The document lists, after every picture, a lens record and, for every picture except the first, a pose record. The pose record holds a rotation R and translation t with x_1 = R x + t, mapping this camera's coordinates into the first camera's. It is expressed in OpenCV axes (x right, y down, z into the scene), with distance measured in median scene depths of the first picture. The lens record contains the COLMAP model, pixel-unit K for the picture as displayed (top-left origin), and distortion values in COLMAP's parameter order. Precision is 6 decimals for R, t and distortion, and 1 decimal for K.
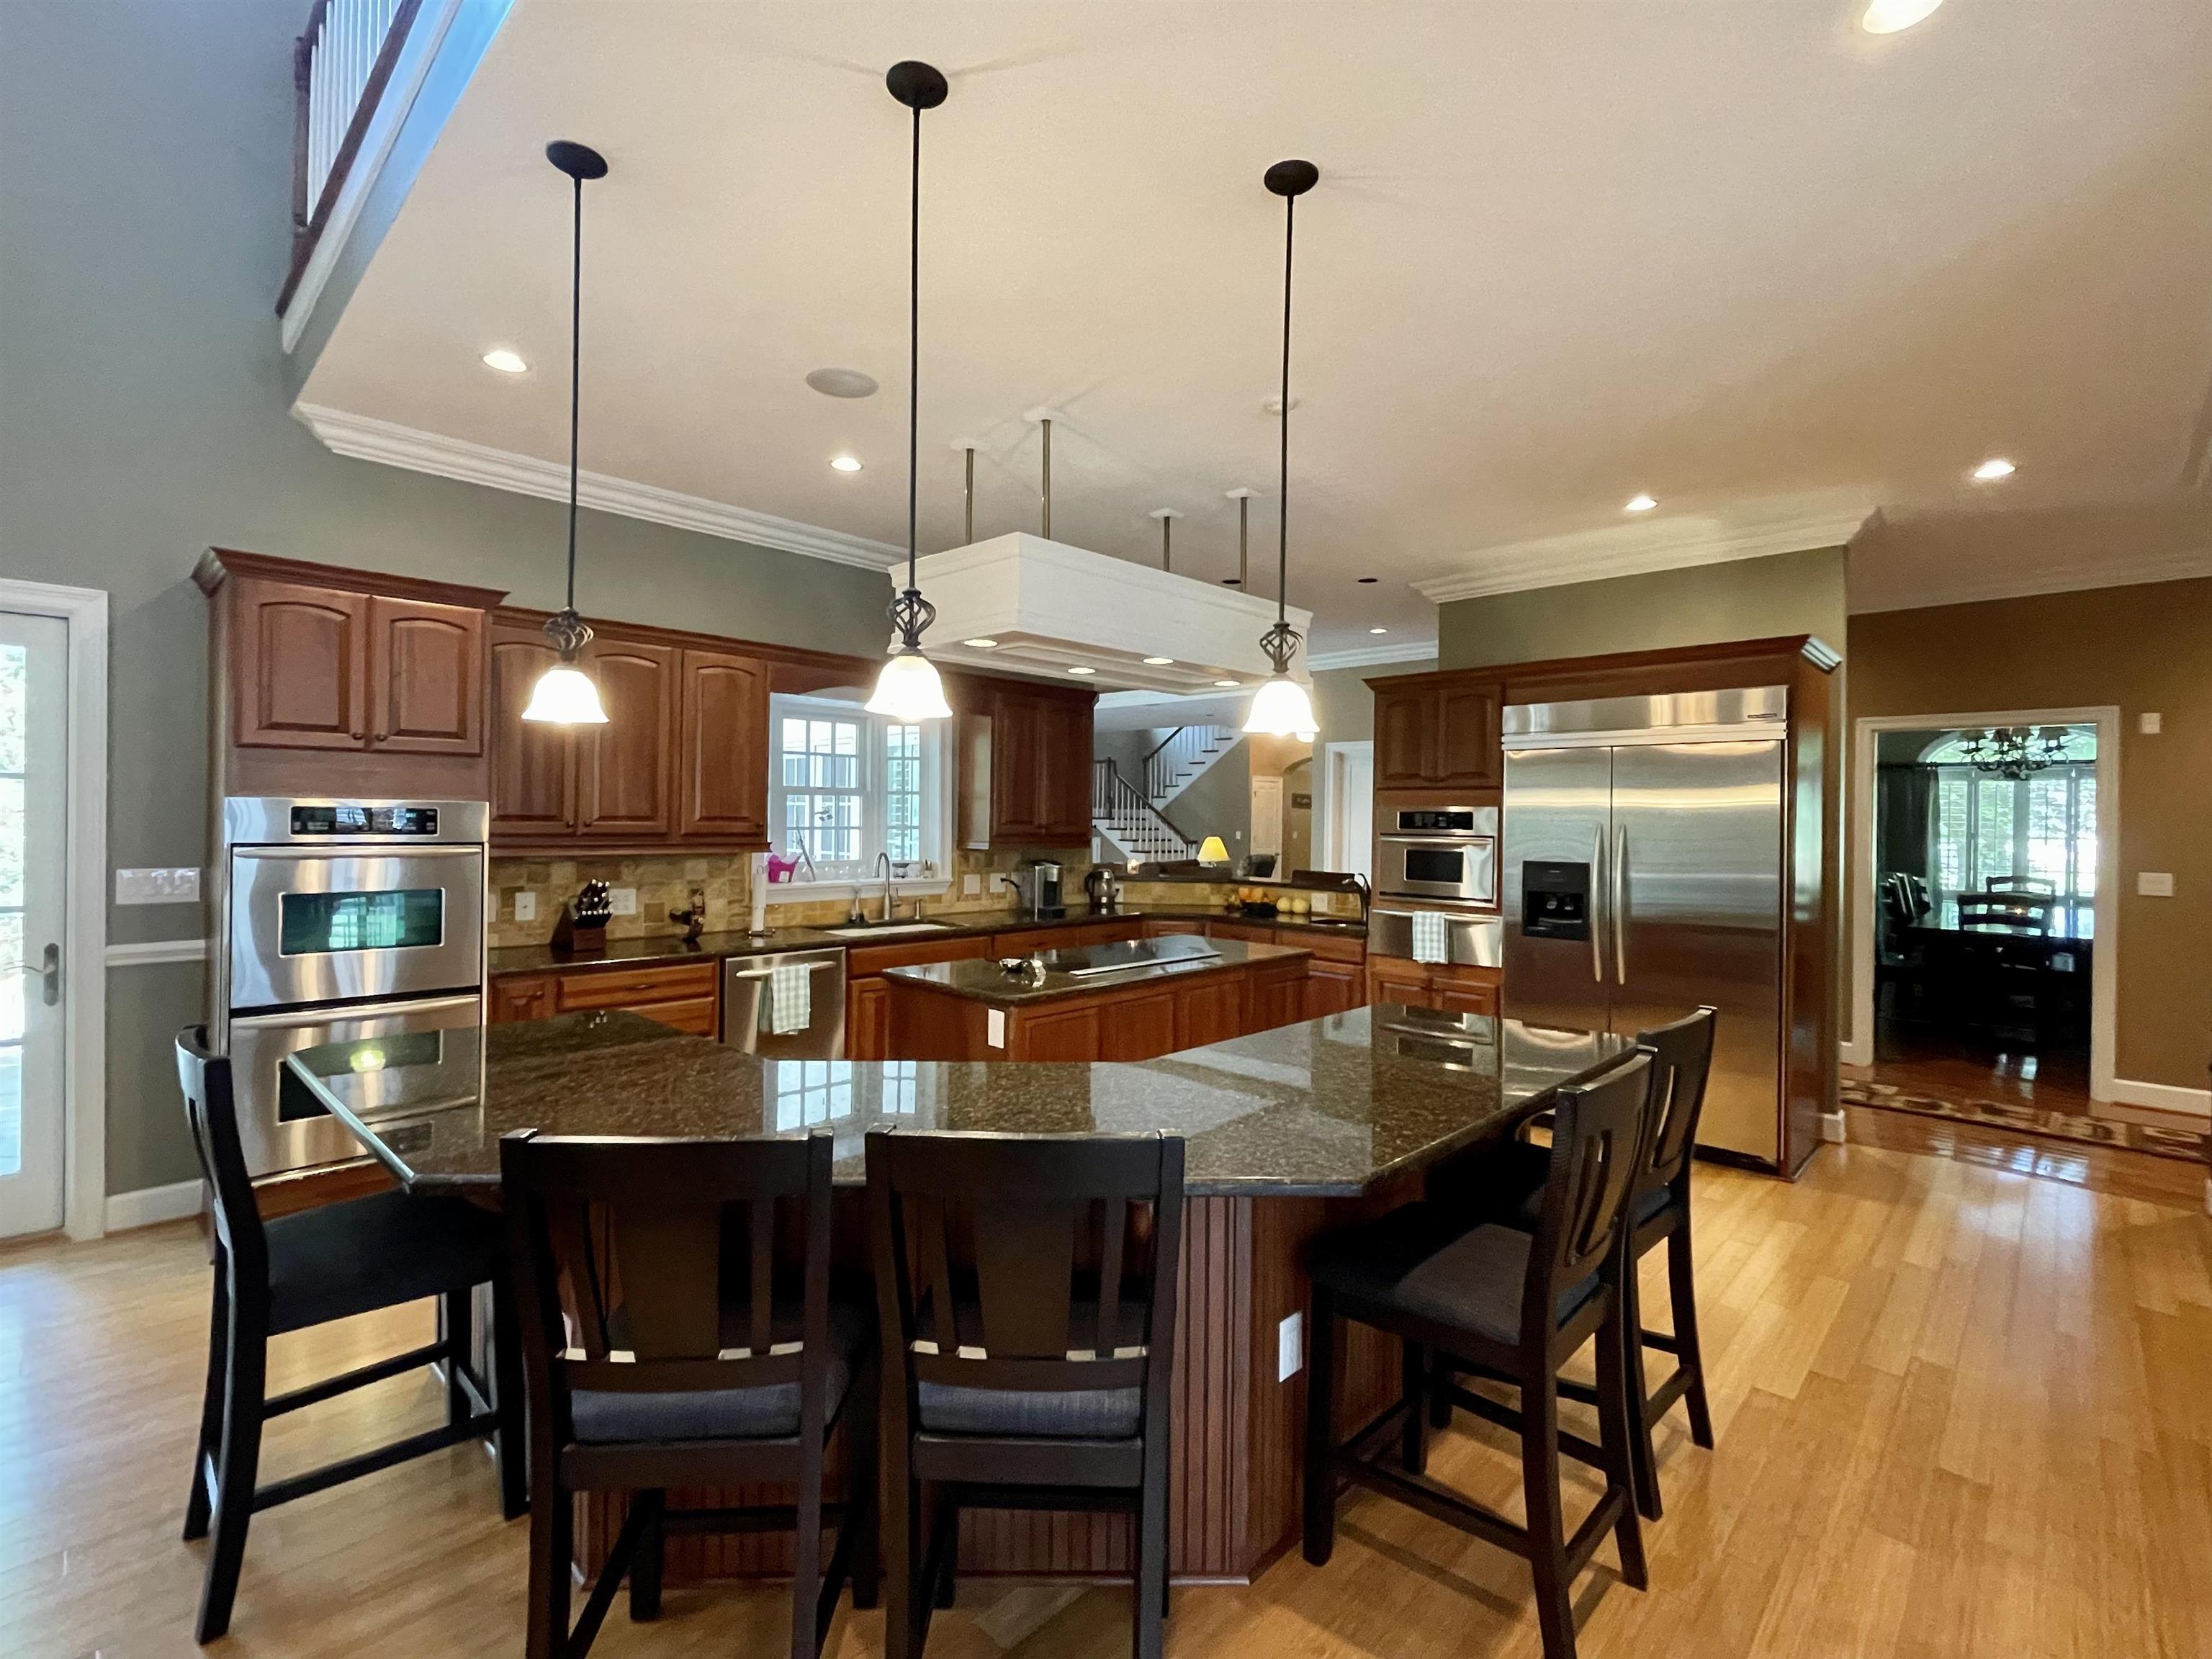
lens RADIAL K [[984.2, 0, 1105.5], [0, 984.2, 821.8], [0, 0, 1]] dist [-0.007265, 0.002308]
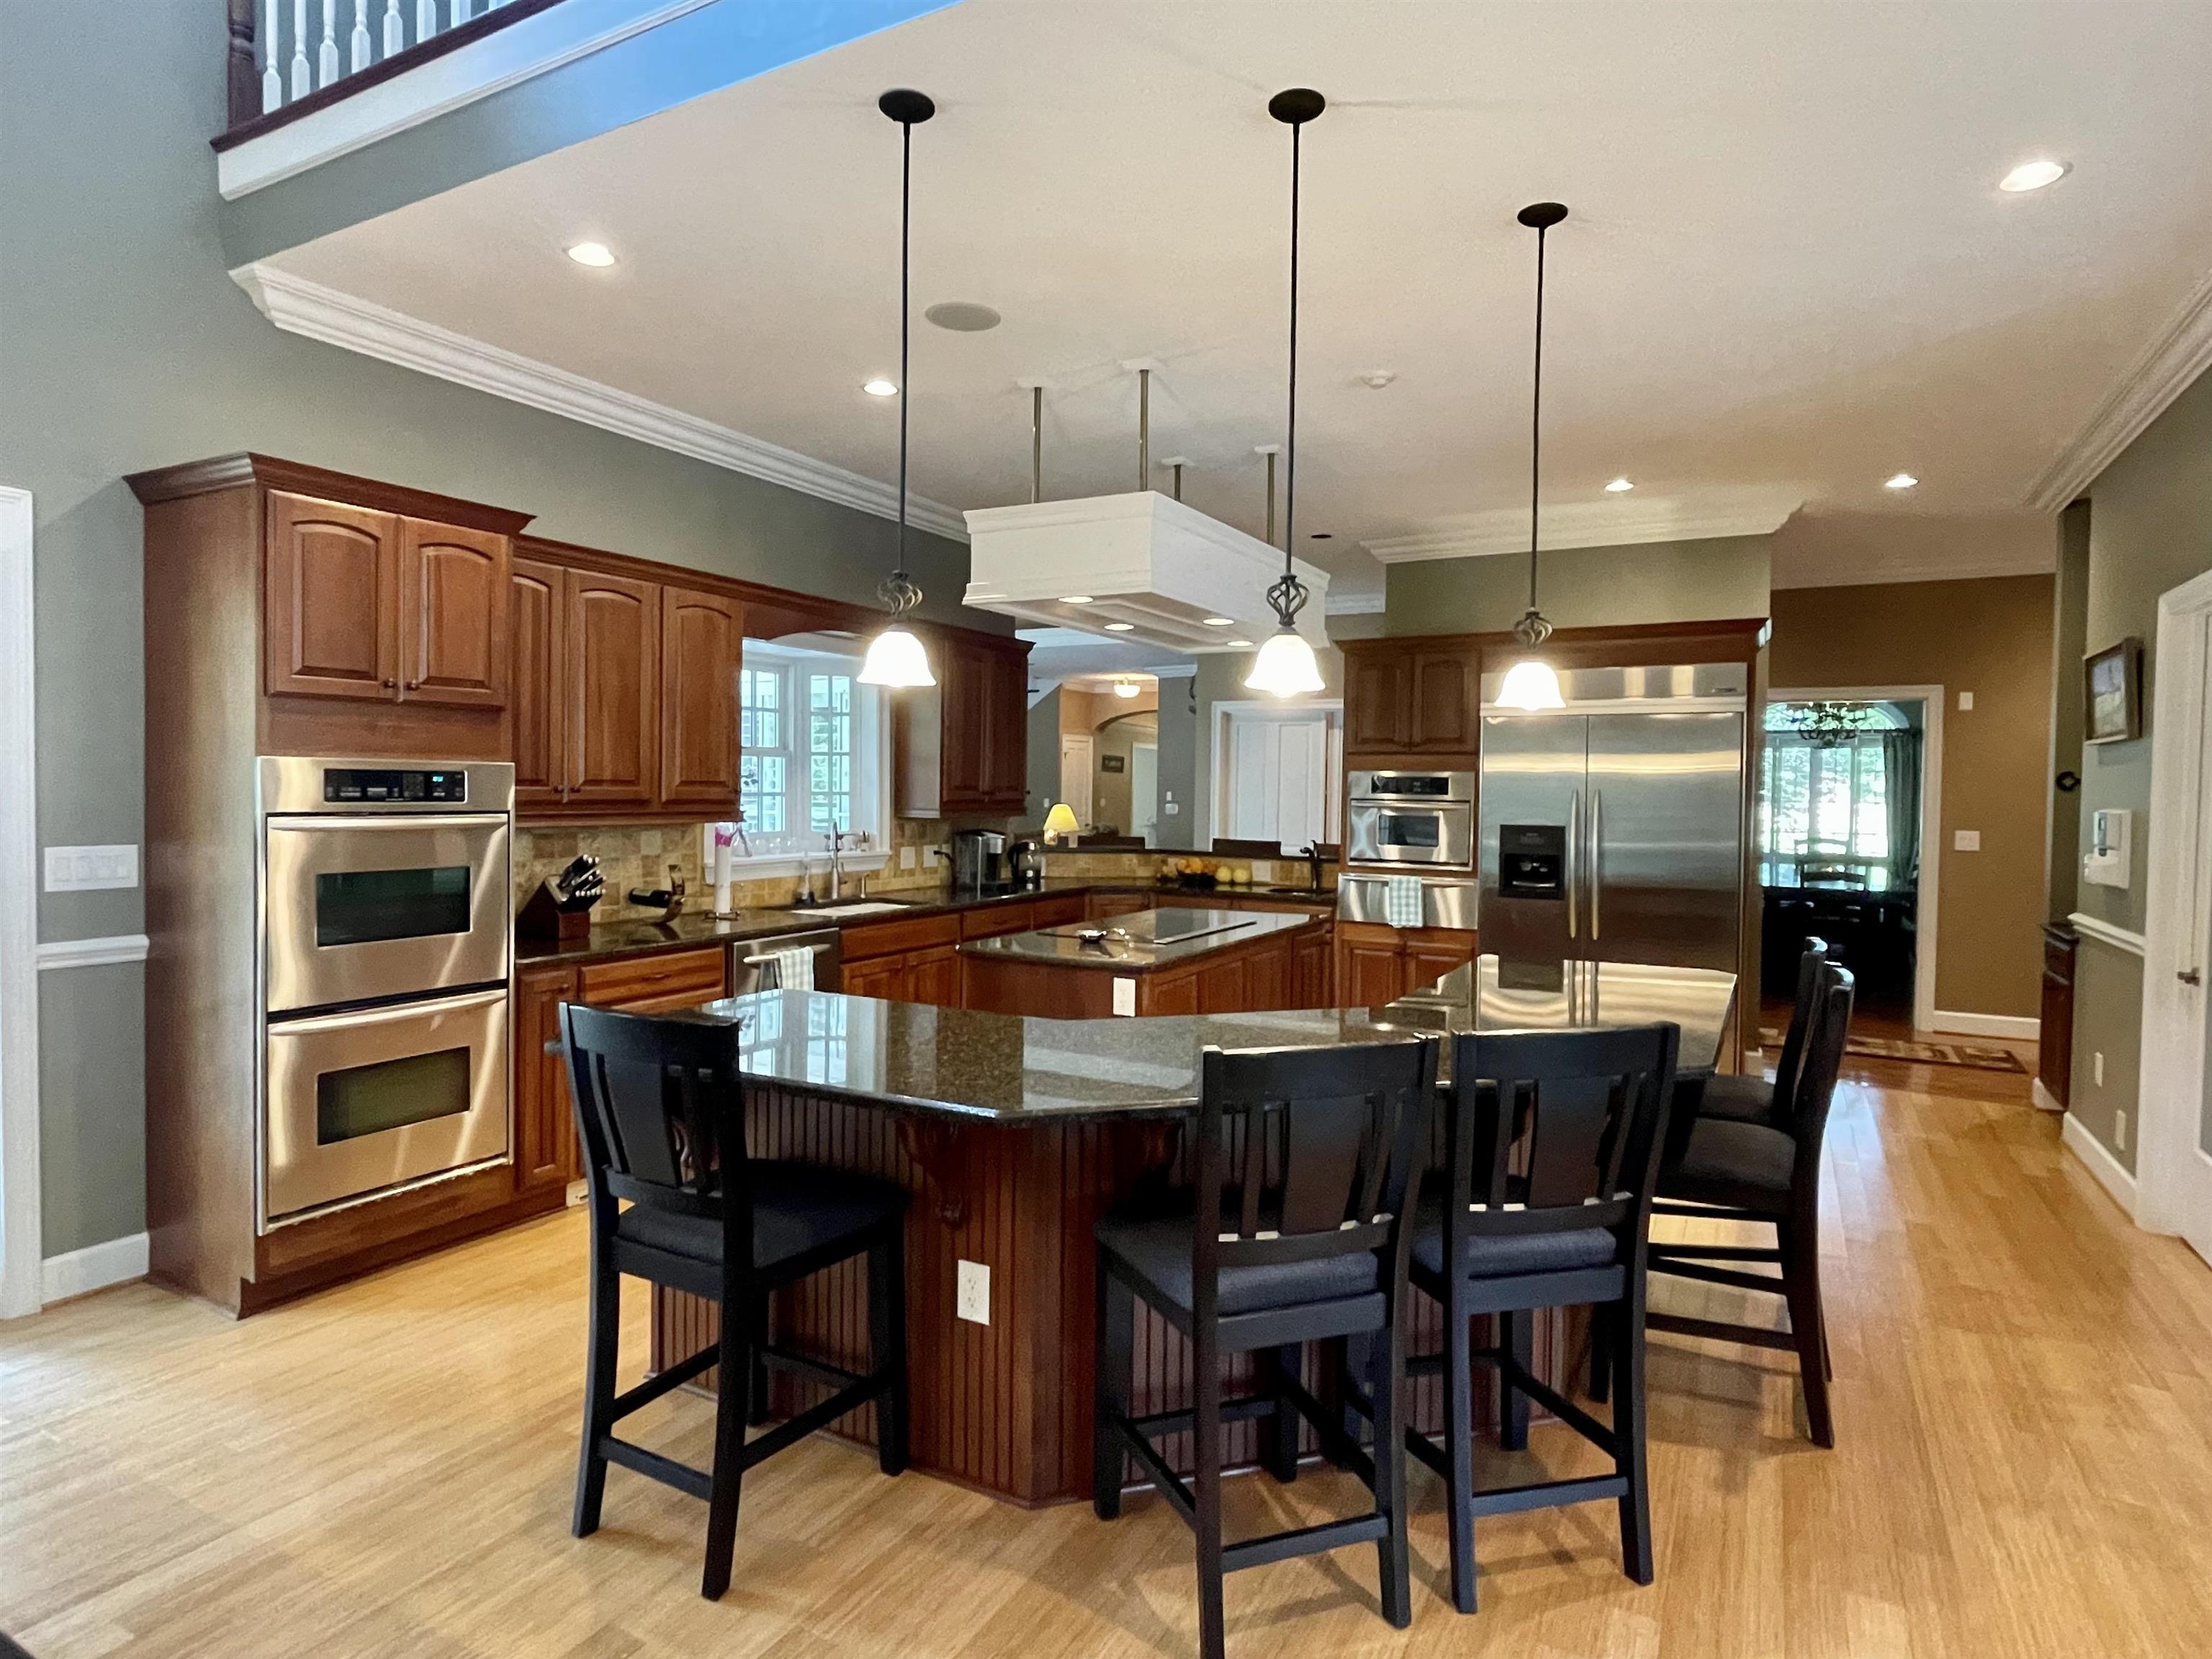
lens RADIAL K [[1184.3, 0, 1105.2], [0, 1184.3, 819.8], [0, 0, 1]] dist [-0.007068, -0.001724]
pose [[0.966458, -0.007537, 0.256716, -0.300779], [0.000605, 0.999633, 0.027070, 0.000851], [-0.256826, -0.026007, 0.966108, -0.092137]]
